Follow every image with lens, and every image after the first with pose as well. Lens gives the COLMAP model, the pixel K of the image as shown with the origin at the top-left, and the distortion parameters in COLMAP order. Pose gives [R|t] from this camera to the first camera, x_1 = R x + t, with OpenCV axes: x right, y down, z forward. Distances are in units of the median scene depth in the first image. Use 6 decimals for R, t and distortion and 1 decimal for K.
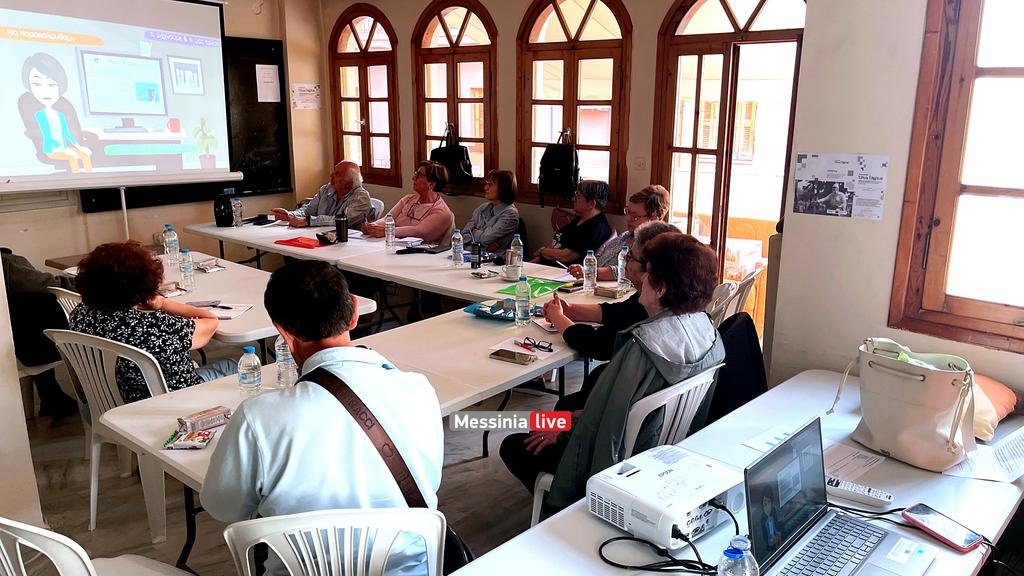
lens RADIAL K [[780.7, 0, 512.0], [0, 780.7, 288.0], [0, 0, 1]] dist [0.068835, -0.087476]
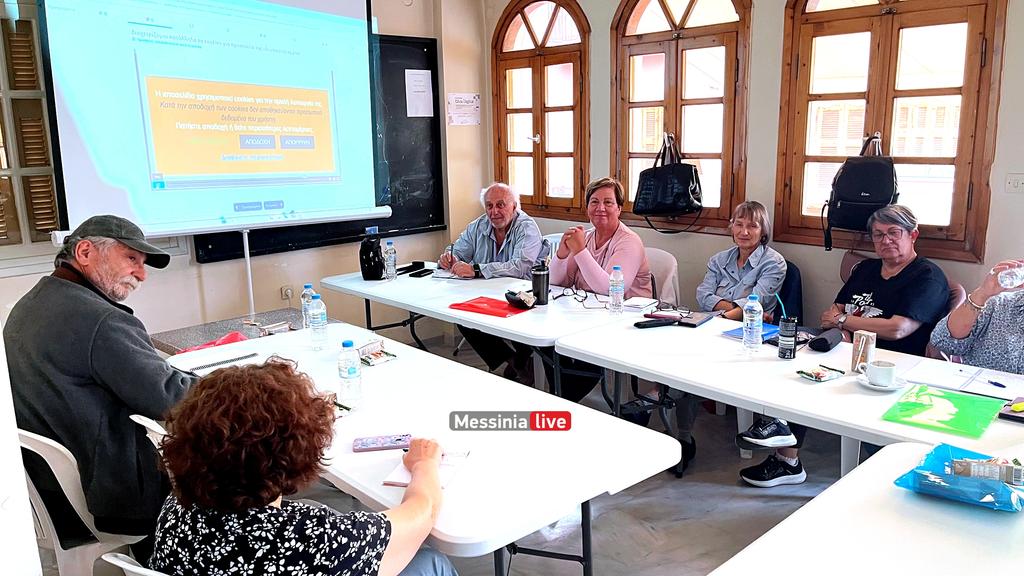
lens RADIAL K [[776.0, 0, 508.6], [0, 776.0, 287.8], [0, 0, 1]] dist [0.076874, -0.096466]
pose [[0.992316, -0.003643, -0.123672, -0.150652], [0.000005, 0.999568, -0.029407, -0.050489], [0.123726, 0.029181, 0.991887, 0.289475]]
